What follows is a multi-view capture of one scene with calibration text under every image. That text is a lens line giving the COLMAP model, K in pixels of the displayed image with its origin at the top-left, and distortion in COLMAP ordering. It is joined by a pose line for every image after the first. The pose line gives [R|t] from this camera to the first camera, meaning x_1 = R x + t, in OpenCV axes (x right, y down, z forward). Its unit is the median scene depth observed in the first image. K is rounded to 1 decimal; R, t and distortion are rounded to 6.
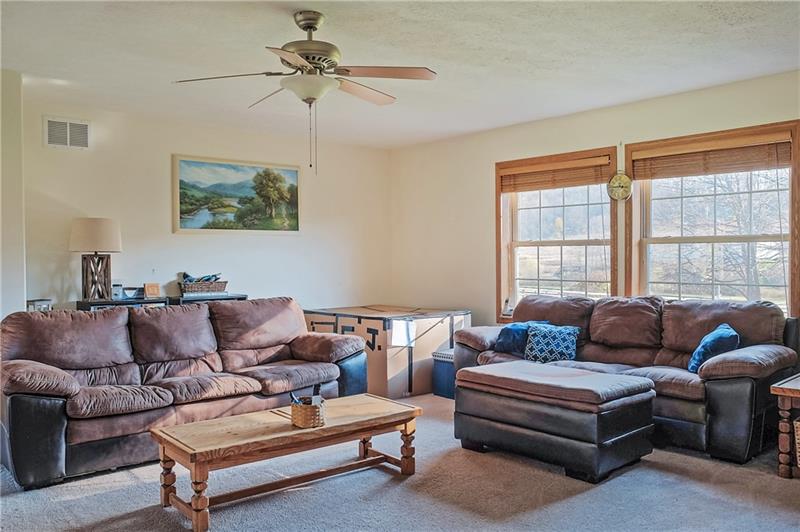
lens RADIAL K [[644.8, 0, 399.8], [0, 644.8, 263.5], [0, 0, 1]] dist [-0.019392, -0.003493]
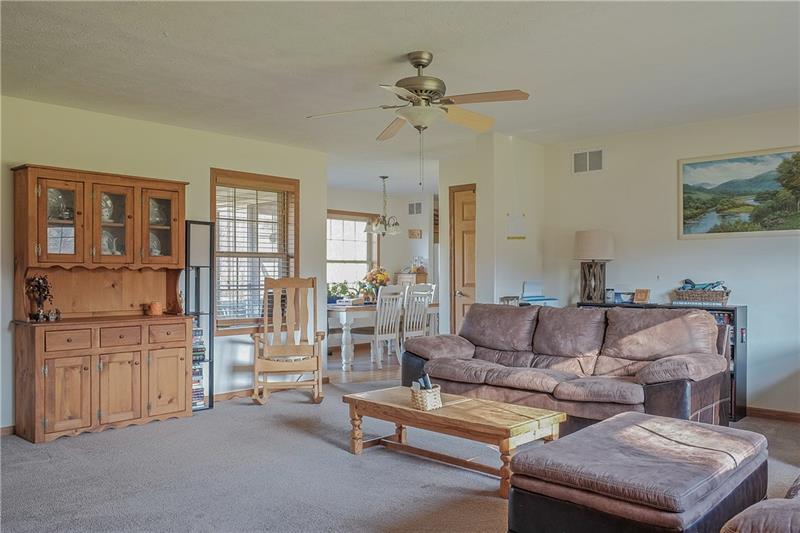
lens RADIAL K [[640.9, 0, 400.0], [0, 640.9, 269.0], [0, 0, 1]] dist [-0.001767, -0.002612]
pose [[0.133821, 0.005152, -0.990992, 0.552803], [-0.004413, 0.999980, 0.004603, -0.004575], [0.990996, 0.003757, 0.133841, 0.436324]]
